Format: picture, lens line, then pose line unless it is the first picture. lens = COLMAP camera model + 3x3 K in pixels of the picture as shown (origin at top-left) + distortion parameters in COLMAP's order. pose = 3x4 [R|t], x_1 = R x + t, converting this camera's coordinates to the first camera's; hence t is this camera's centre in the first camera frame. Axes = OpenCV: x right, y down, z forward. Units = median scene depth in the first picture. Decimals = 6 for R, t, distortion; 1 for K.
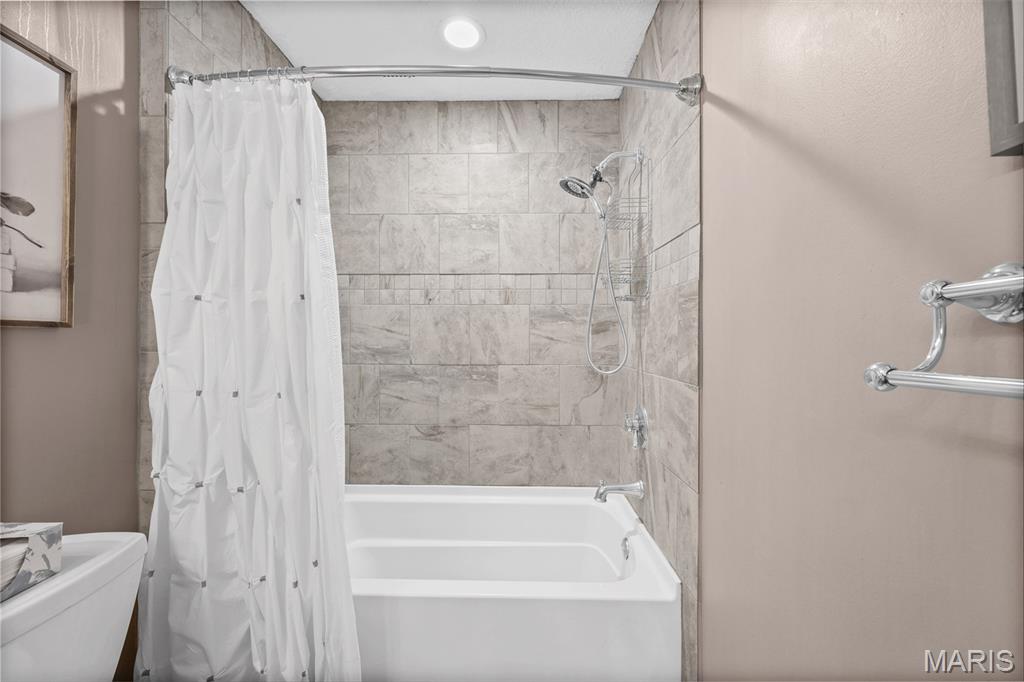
lens RADIAL K [[410.9, 0, 512.3], [0, 410.9, 339.2], [0, 0, 1]] dist [0.001066, -0.000007]
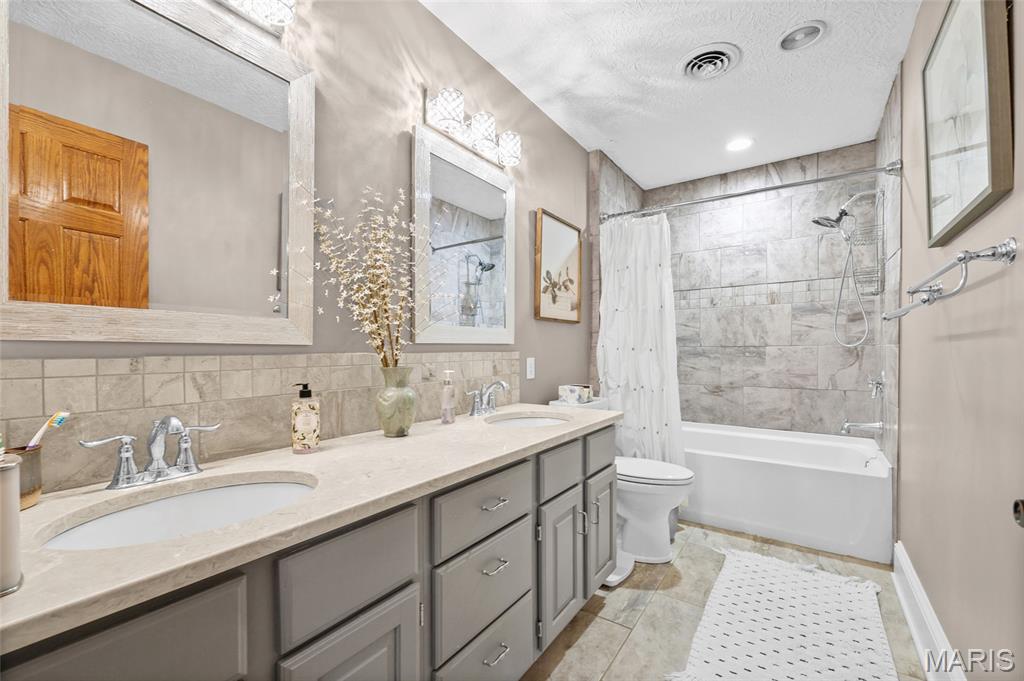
lens RADIAL K [[418.5, 0, 509.1], [0, 418.5, 356.5], [0, 0, 1]] dist [0.000512, -0.000099]
pose [[0.820389, 0.003395, -0.571795, 0.068200], [0.007122, 0.999844, 0.016156, 0.068763], [0.571761, -0.017327, 0.820237, -0.742497]]
